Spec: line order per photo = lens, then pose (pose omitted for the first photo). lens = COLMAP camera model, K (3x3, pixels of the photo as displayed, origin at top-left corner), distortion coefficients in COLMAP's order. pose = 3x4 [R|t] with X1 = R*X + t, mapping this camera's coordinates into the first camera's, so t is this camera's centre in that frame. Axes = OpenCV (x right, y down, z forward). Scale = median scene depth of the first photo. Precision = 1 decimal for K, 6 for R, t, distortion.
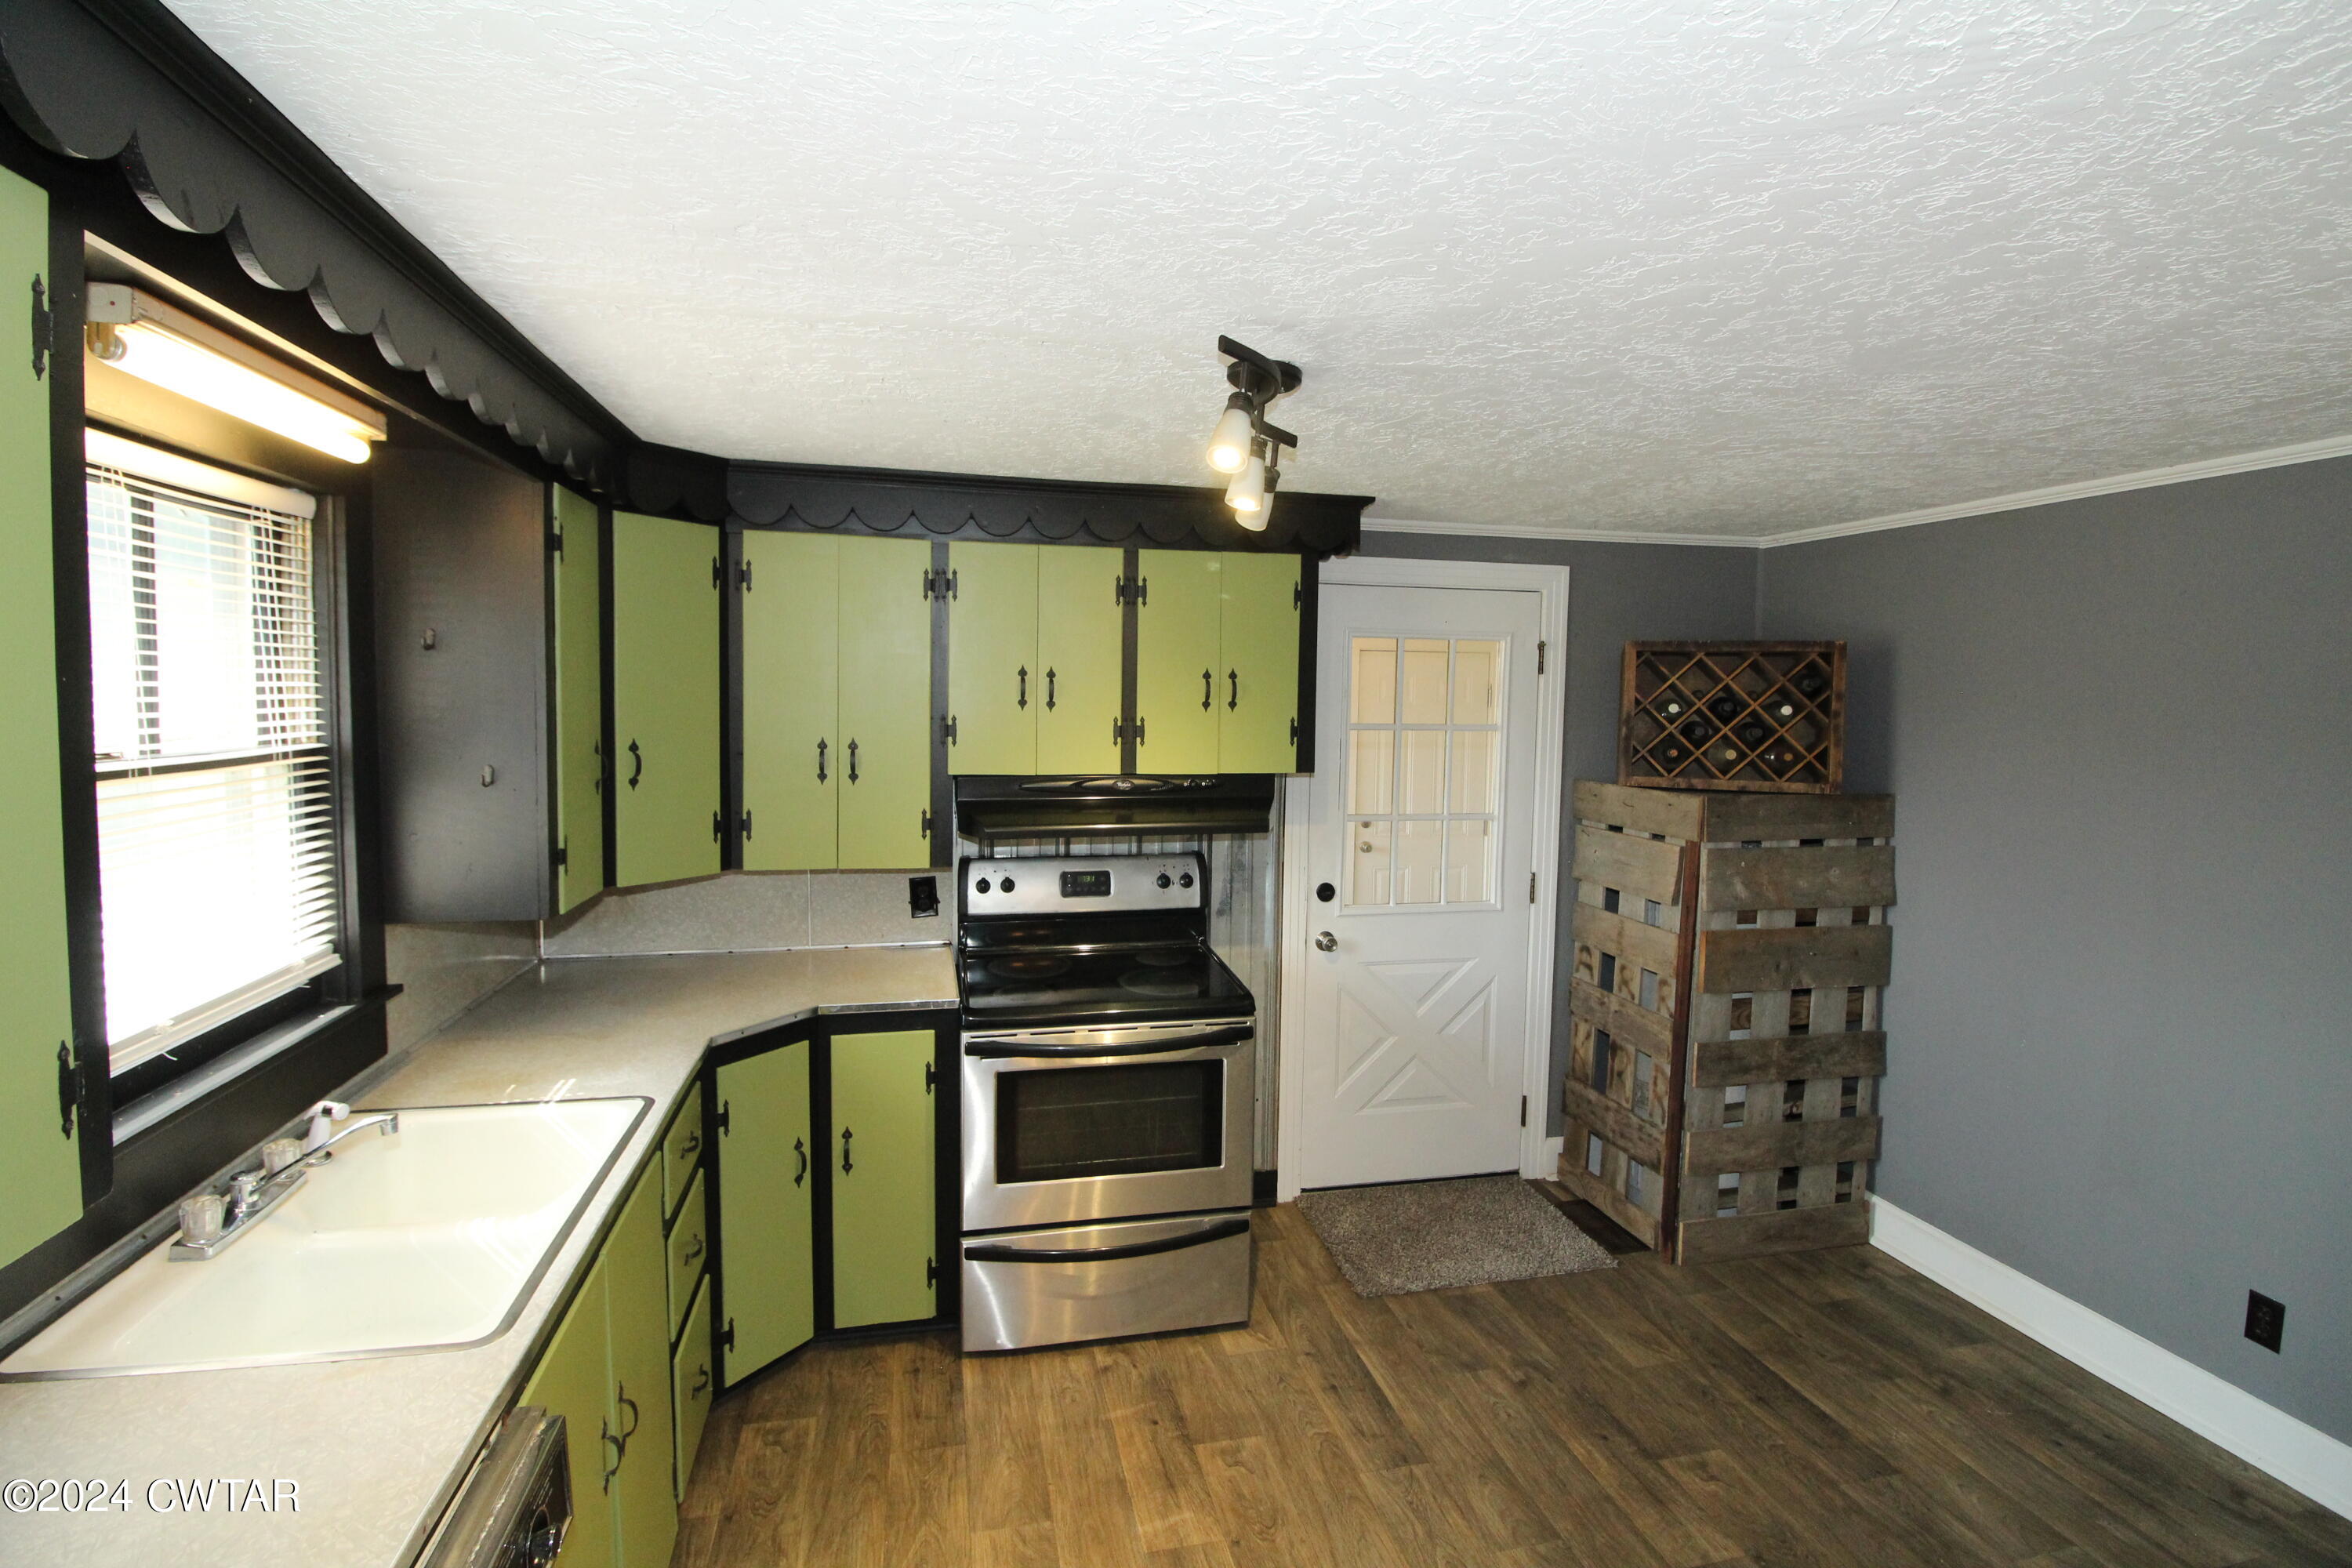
lens RADIAL K [[1086.4, 0, 1180.7], [0, 1086.4, 756.3], [0, 0, 1]] dist [0.002476, -0.012625]
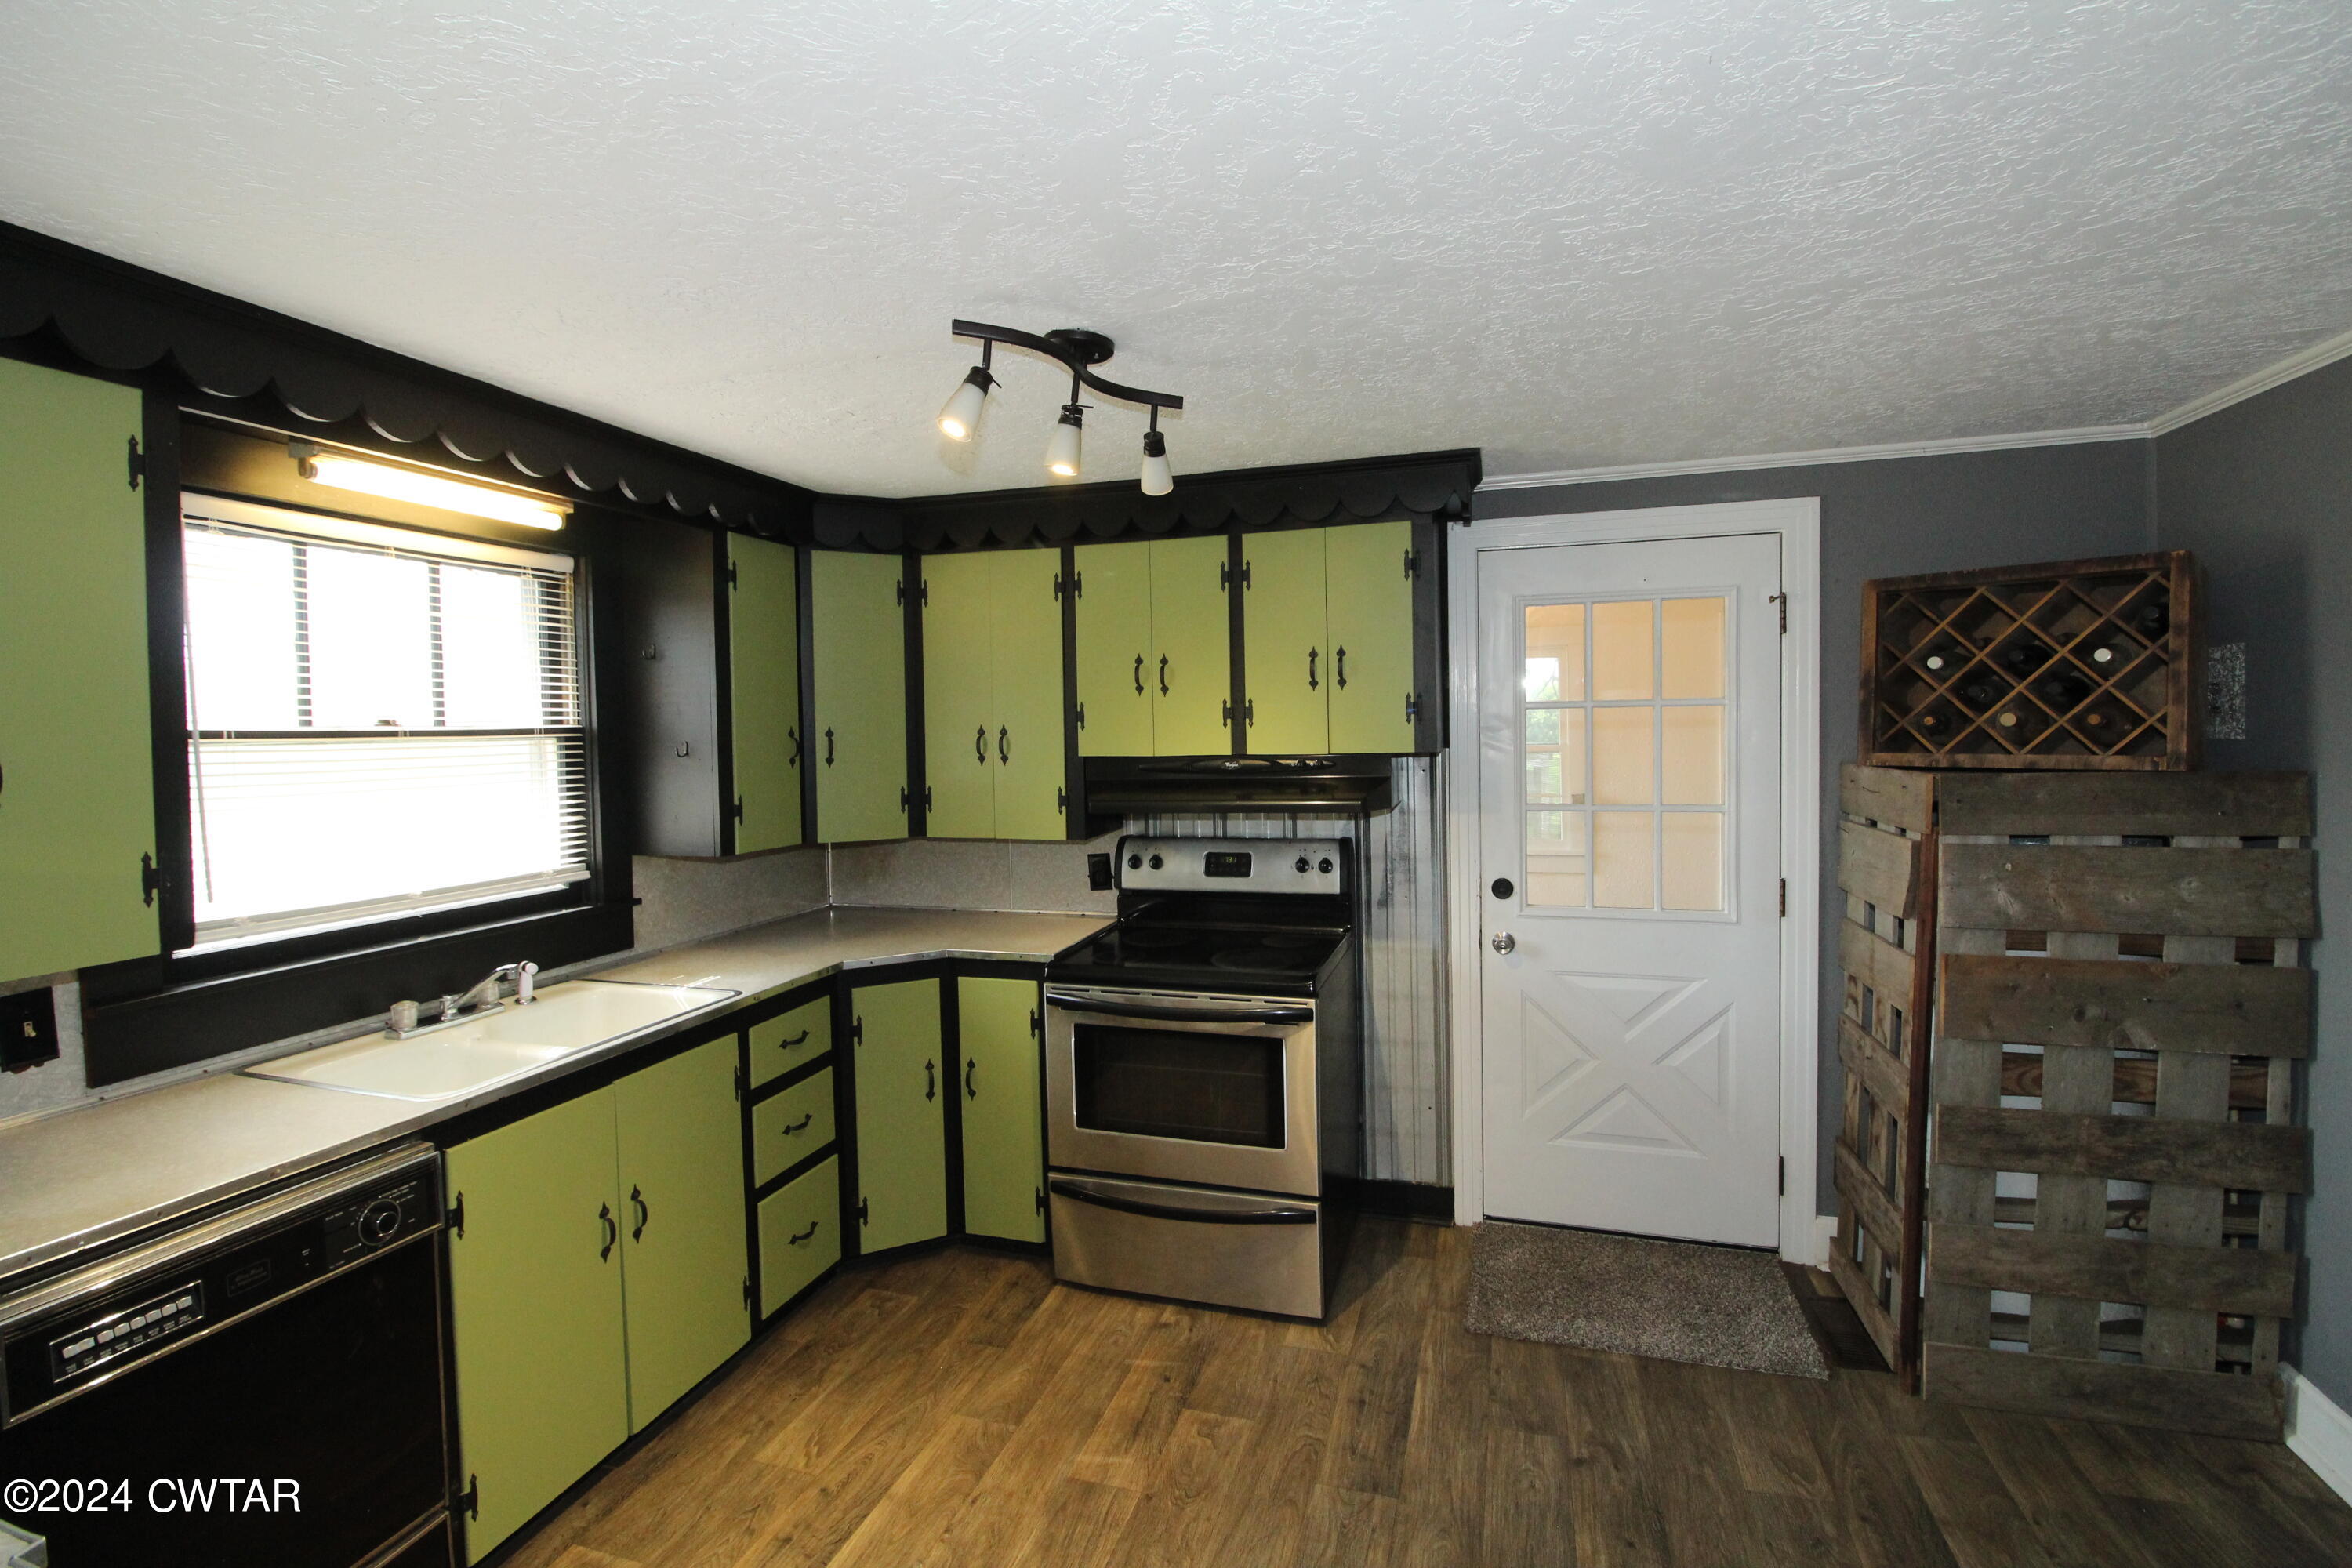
lens RADIAL K [[1086.4, 0, 1180.7], [0, 1086.4, 756.3], [0, 0, 1]] dist [0.002476, -0.012625]
pose [[0.865711, -0.015558, -0.500302, 0.409256], [0.001043, 0.999571, -0.029280, 0.046952], [0.500543, 0.024826, 0.865356, 0.088098]]
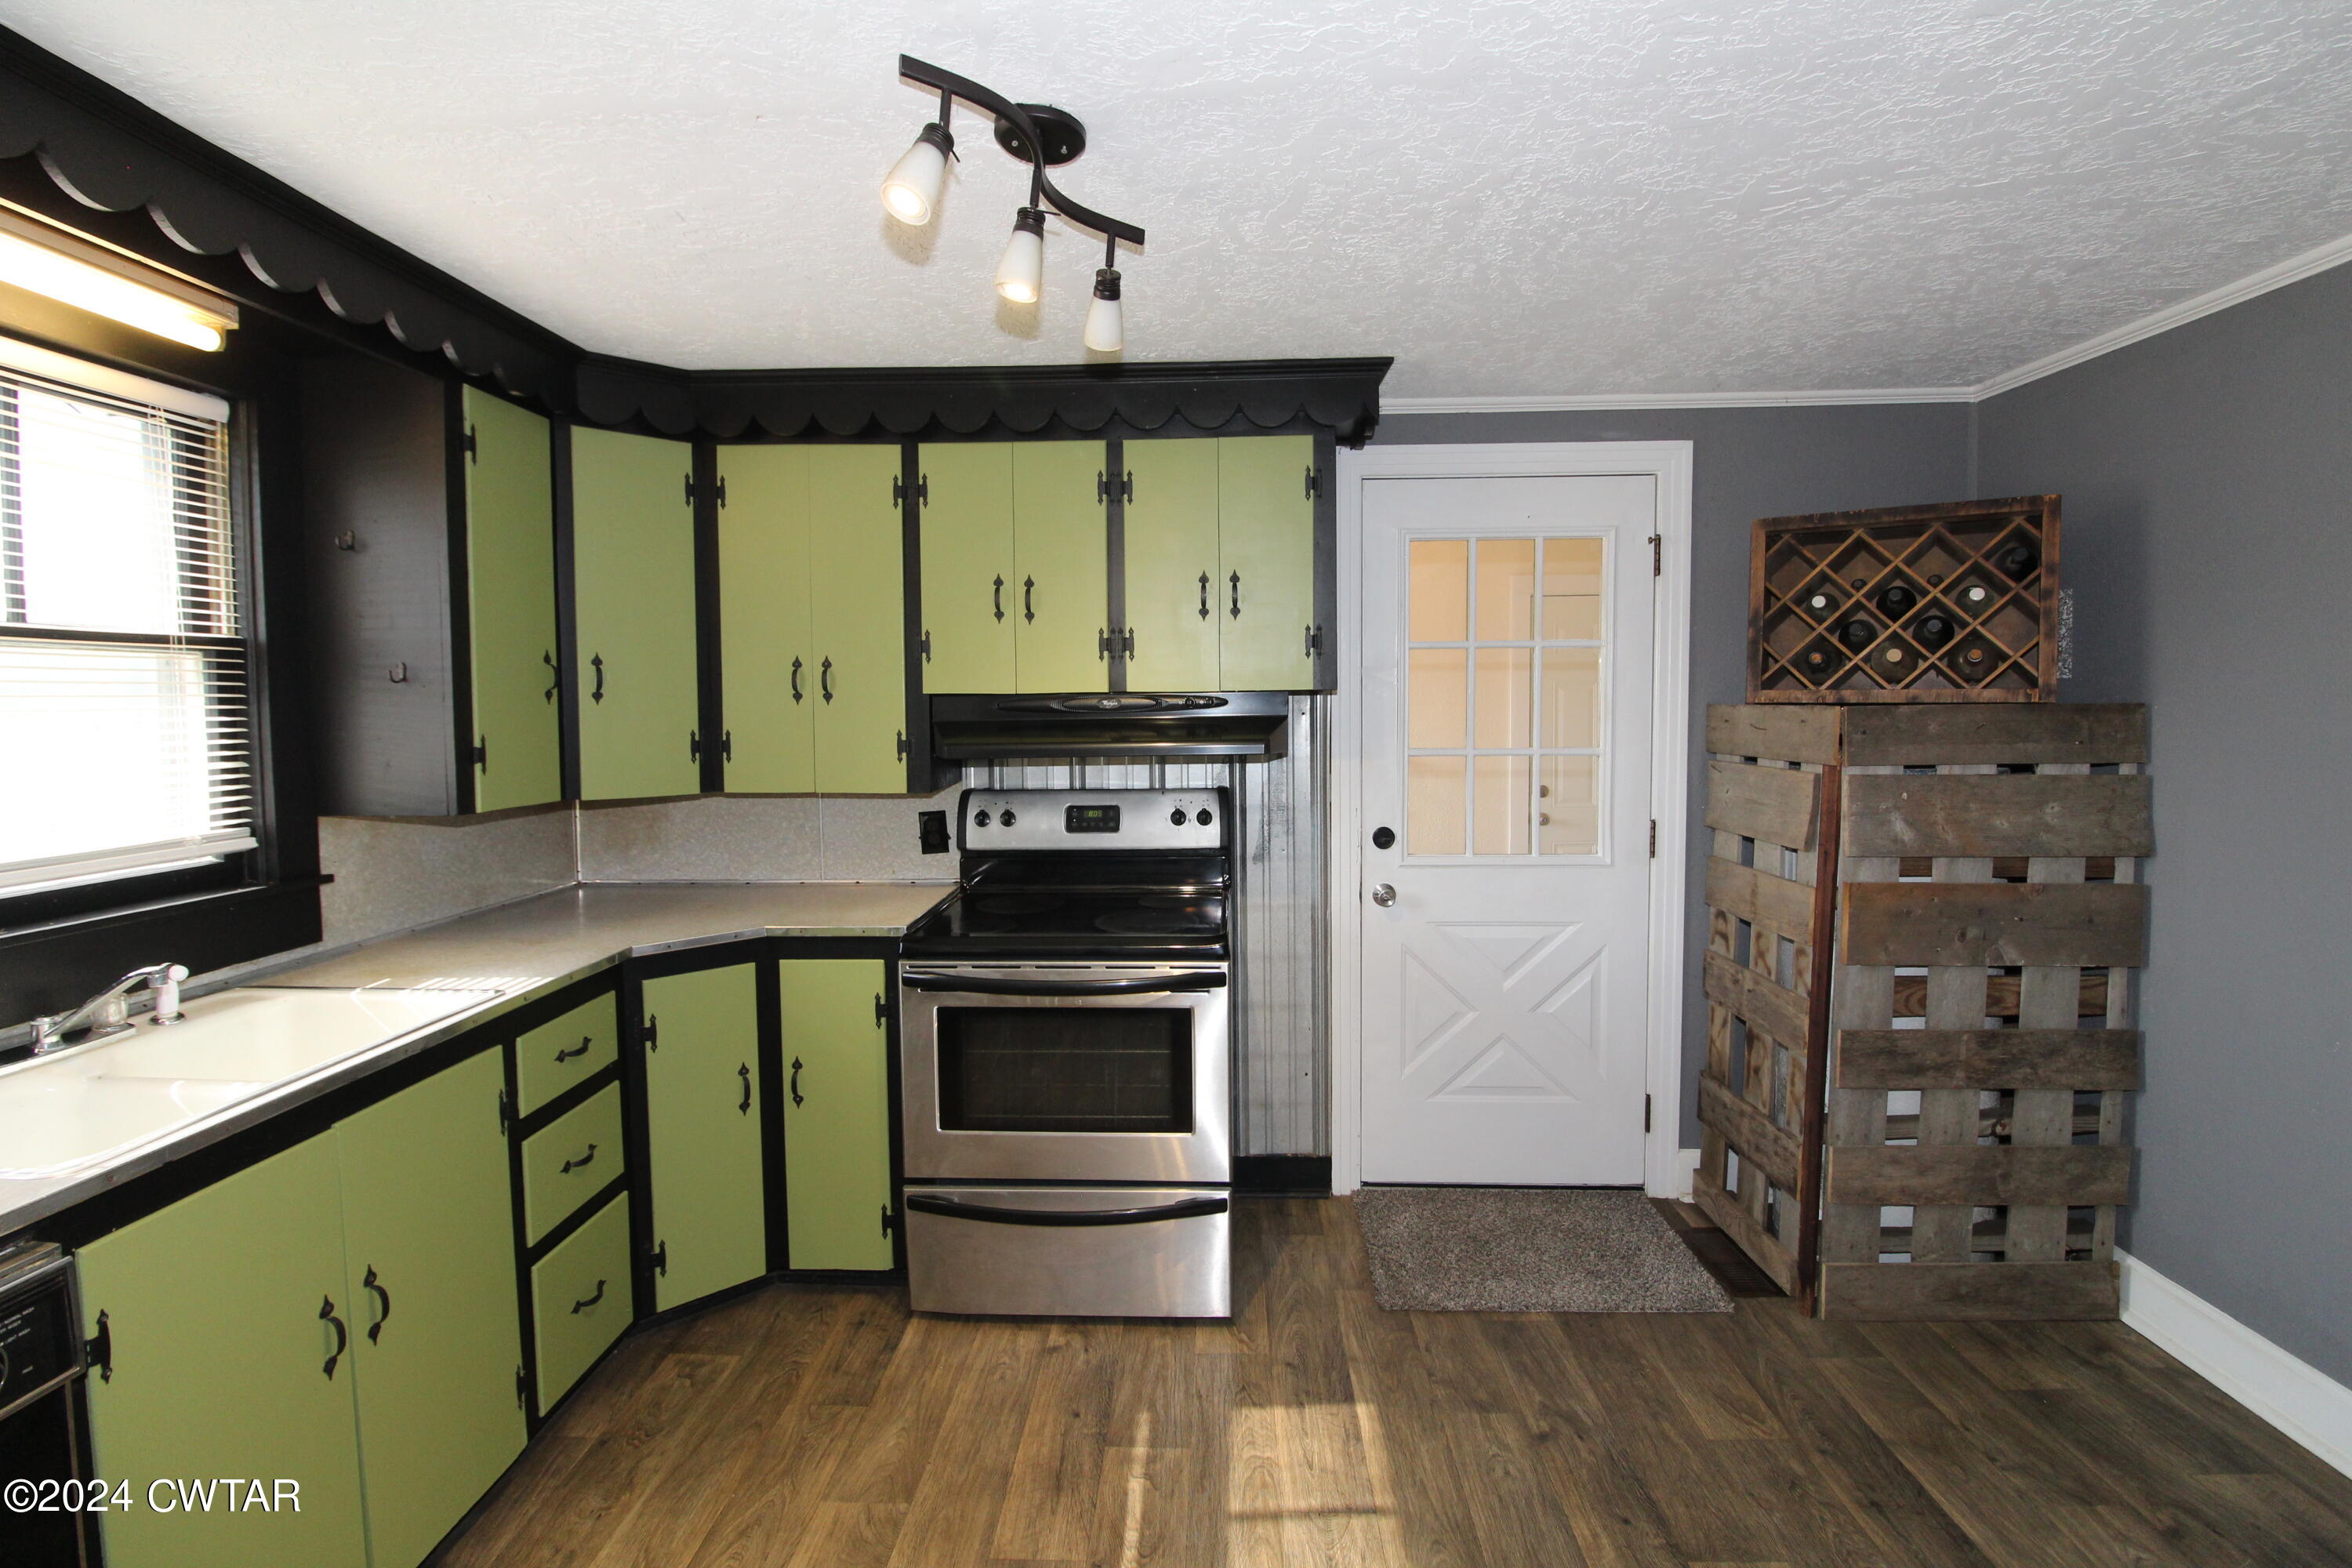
lens RADIAL K [[1089.8, 0, 1180.3], [0, 1089.8, 751.4], [0, 0, 1]] dist [-0.000705, -0.010979]
pose [[0.965746, -0.010014, -0.259297, 0.232182], [0.006716, 0.999885, -0.013604, 0.077167], [0.259404, 0.011396, 0.965702, 0.141516]]
